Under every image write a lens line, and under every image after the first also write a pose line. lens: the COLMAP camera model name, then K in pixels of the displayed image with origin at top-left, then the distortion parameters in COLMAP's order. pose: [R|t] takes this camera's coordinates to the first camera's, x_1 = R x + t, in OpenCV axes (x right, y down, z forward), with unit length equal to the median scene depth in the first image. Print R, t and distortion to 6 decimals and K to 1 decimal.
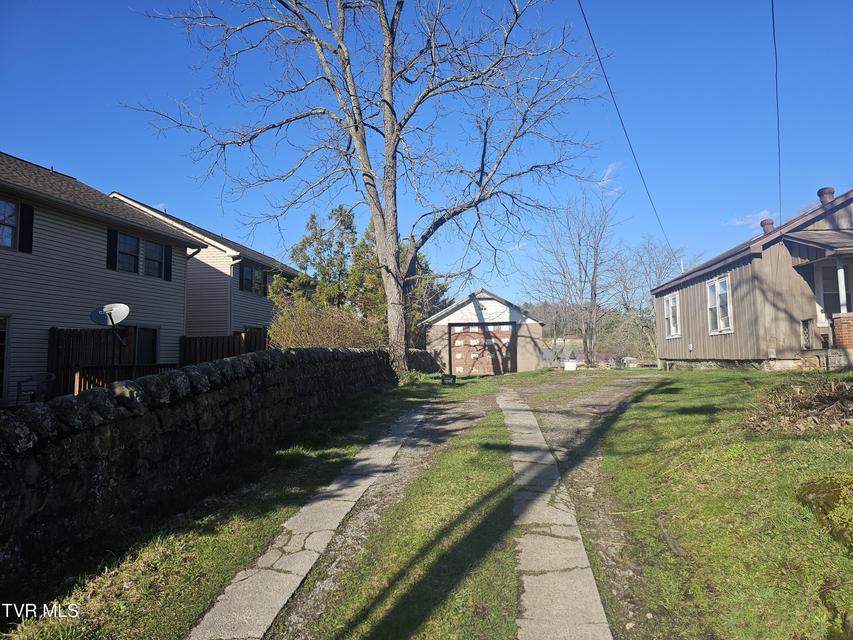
lens RADIAL K [[544.5, 0, 408.6], [0, 544.5, 307.9], [0, 0, 1]] dist [0.088067, -0.115900]
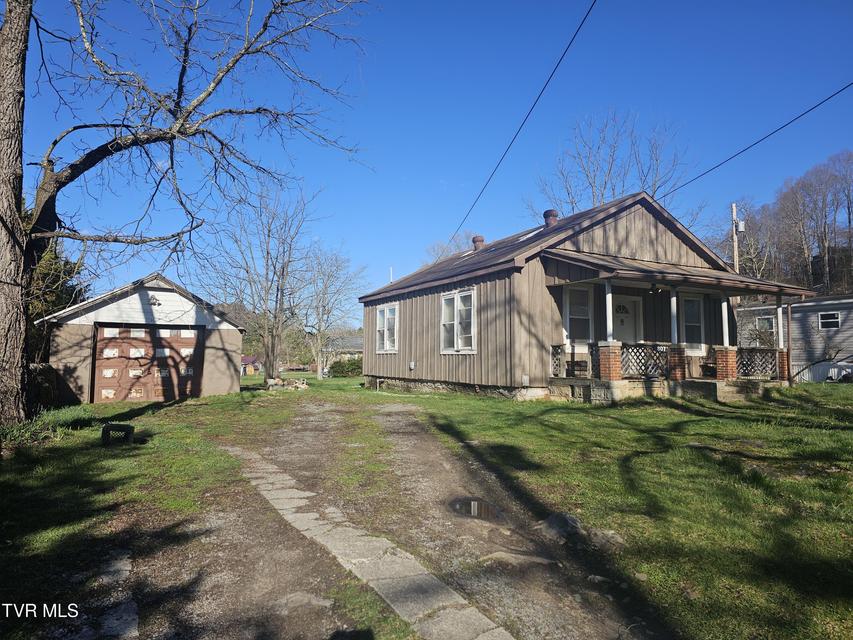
lens RADIAL K [[544.5, 0, 408.6], [0, 544.5, 307.9], [0, 0, 1]] dist [0.088067, -0.115900]
pose [[0.801673, 0.073672, 0.593205, -0.017643], [-0.073109, 0.997010, -0.025021, 0.000746], [-0.593275, -0.023310, 0.804662, 0.266154]]
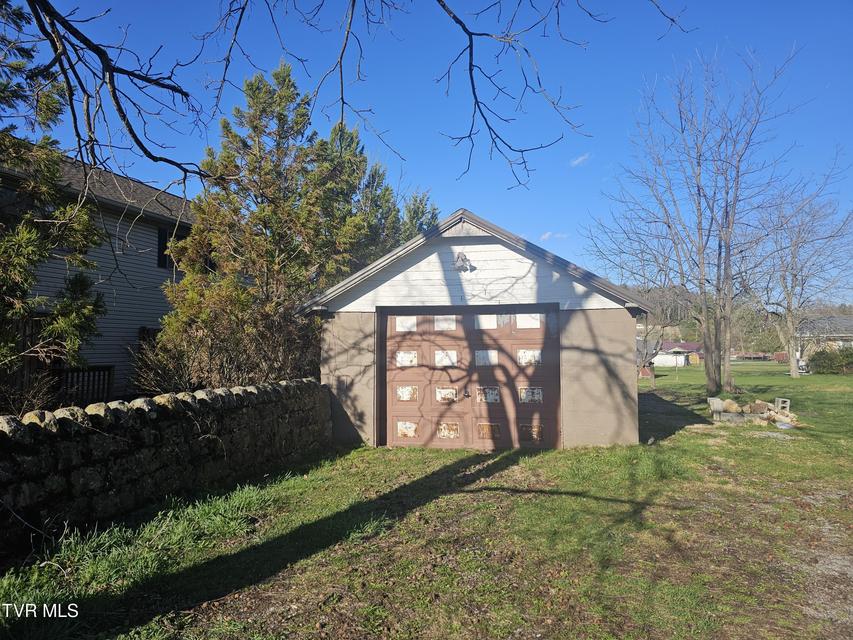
lens RADIAL K [[556.3, 0, 426.5], [0, 556.3, 320.0], [0, 0, 1]] dist [0.098233, -0.128327]
pose [[0.996488, 0.006474, -0.083484, 0.142621], [-0.002141, 0.998651, 0.051890, 0.017252], [0.083707, -0.051529, 0.995157, 0.633081]]
